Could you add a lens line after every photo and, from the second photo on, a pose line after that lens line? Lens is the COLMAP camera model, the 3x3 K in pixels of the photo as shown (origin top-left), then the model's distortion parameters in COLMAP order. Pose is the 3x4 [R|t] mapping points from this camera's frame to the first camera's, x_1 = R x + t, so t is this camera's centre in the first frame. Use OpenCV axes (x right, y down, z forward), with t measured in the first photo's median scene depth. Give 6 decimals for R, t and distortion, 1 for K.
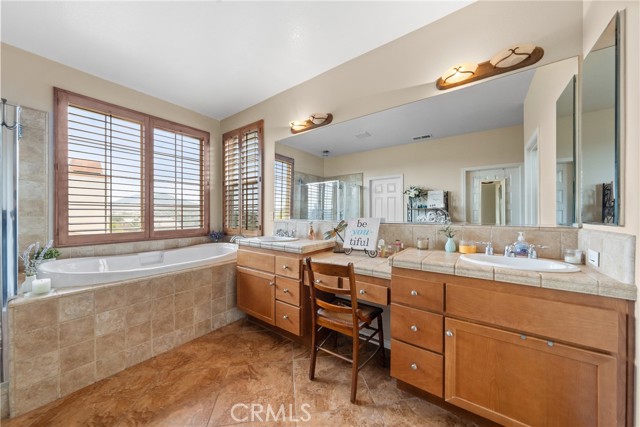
lens RADIAL K [[225.4, 0, 319.5], [0, 225.4, 220.0], [0, 0, 1]] dist [-0.008982, 0.000310]
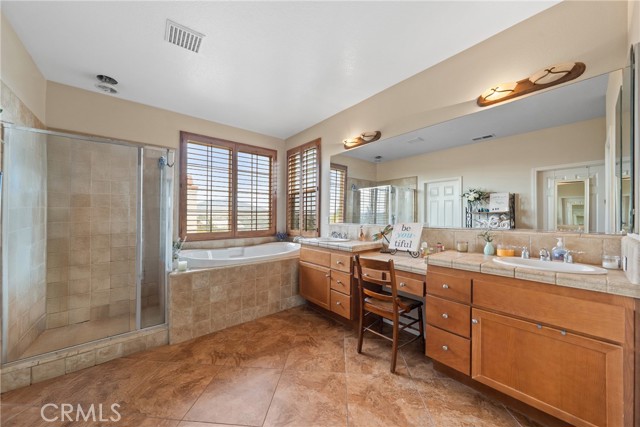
lens RADIAL K [[235.9, 0, 312.2], [0, 235.9, 222.2], [0, 0, 1]] dist [0.003163, 0.000034]
pose [[0.965976, 0.006709, -0.258546, 0.037447], [-0.006873, 0.999976, 0.000270, -0.009293], [0.258542, 0.001516, 0.965999, -0.266442]]
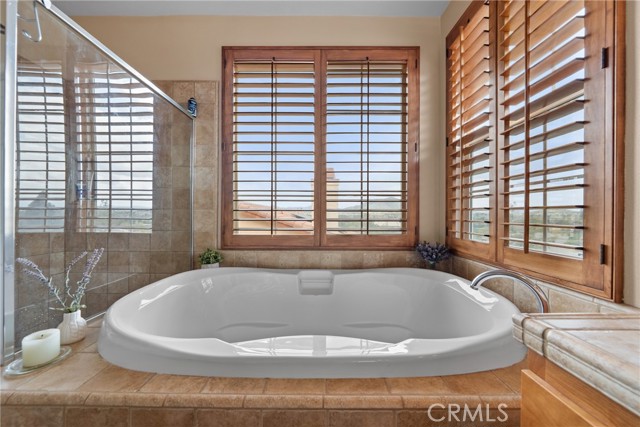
lens RADIAL K [[225.4, 0, 321.0], [0, 225.4, 209.5], [0, 0, 1]] dist [-0.008982, 0.000310]
pose [[0.613773, -0.013484, -0.789367, -0.355310], [-0.025459, 0.998996, -0.036861, 0.003353], [0.789072, 0.042720, 0.612814, 0.816022]]
